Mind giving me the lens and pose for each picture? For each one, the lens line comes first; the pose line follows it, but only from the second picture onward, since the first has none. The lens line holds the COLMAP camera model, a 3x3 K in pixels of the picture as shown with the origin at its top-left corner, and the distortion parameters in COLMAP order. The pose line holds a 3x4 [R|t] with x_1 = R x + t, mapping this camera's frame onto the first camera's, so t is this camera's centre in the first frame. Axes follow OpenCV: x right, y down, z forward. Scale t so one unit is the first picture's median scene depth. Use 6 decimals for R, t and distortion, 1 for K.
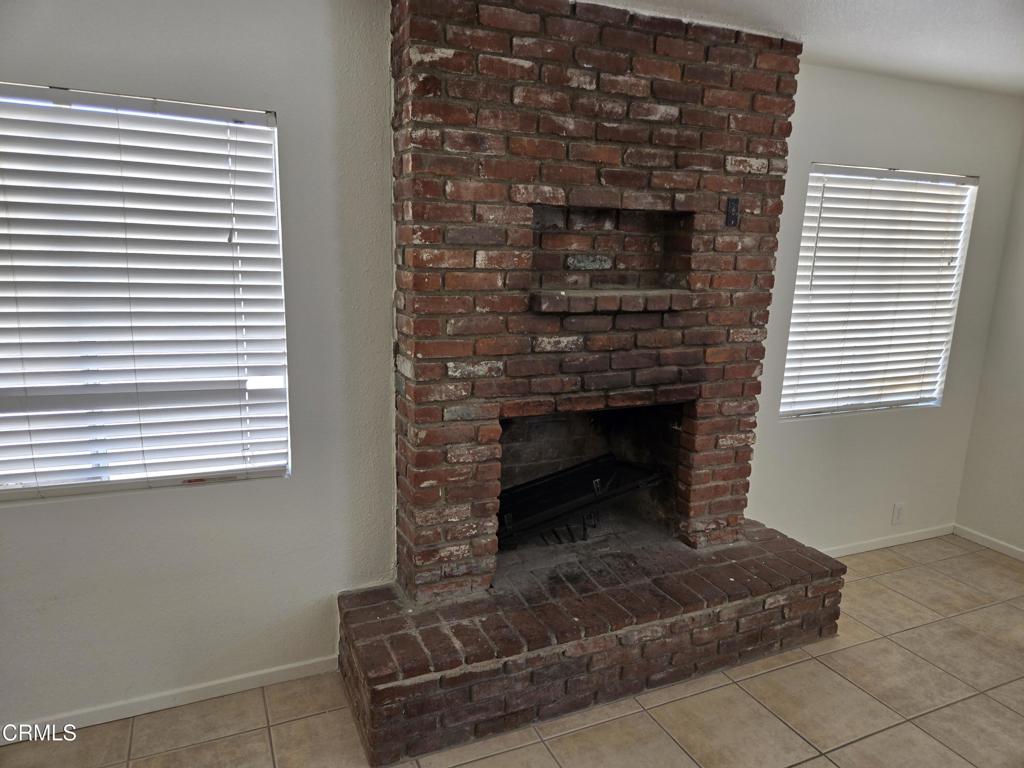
lens RADIAL K [[689.8, 0, 513.1], [0, 689.8, 384.4], [0, 0, 1]] dist [0.052403, -0.049349]
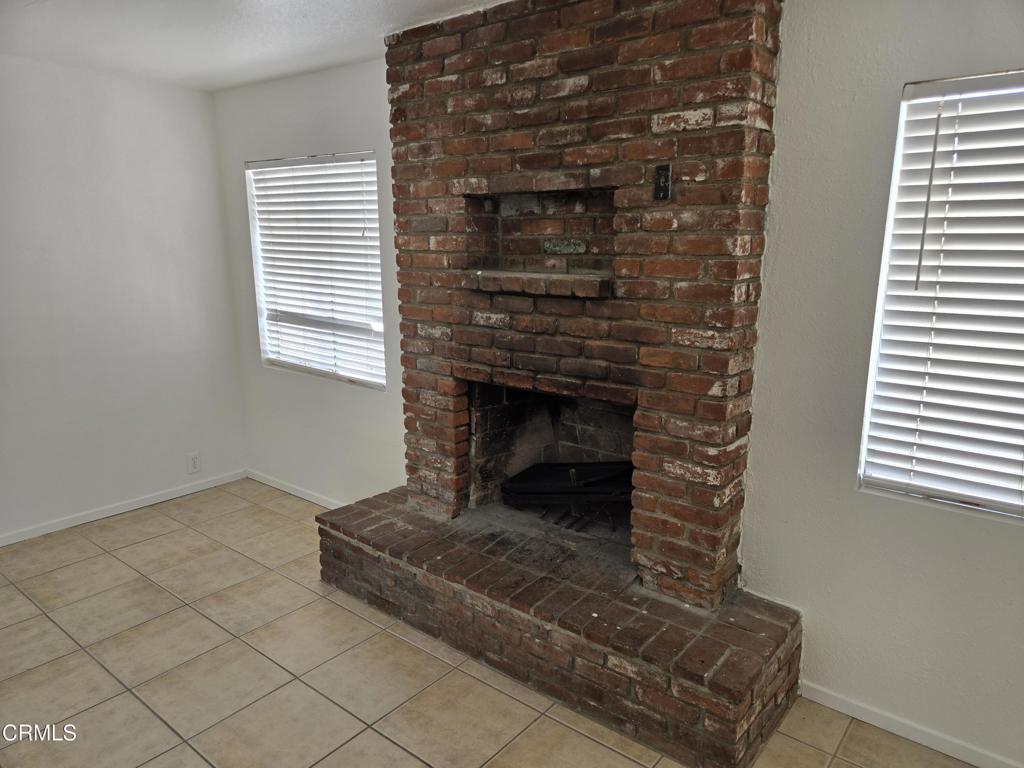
lens RADIAL K [[689.8, 0, 516.5], [0, 689.8, 384.4], [0, 0, 1]] dist [0.052403, -0.049349]
pose [[0.446396, 0.159273, -0.880547, 1.047162], [-0.170036, 0.981201, 0.091279, -0.063302], [0.878532, 0.108978, 0.465086, 0.522319]]
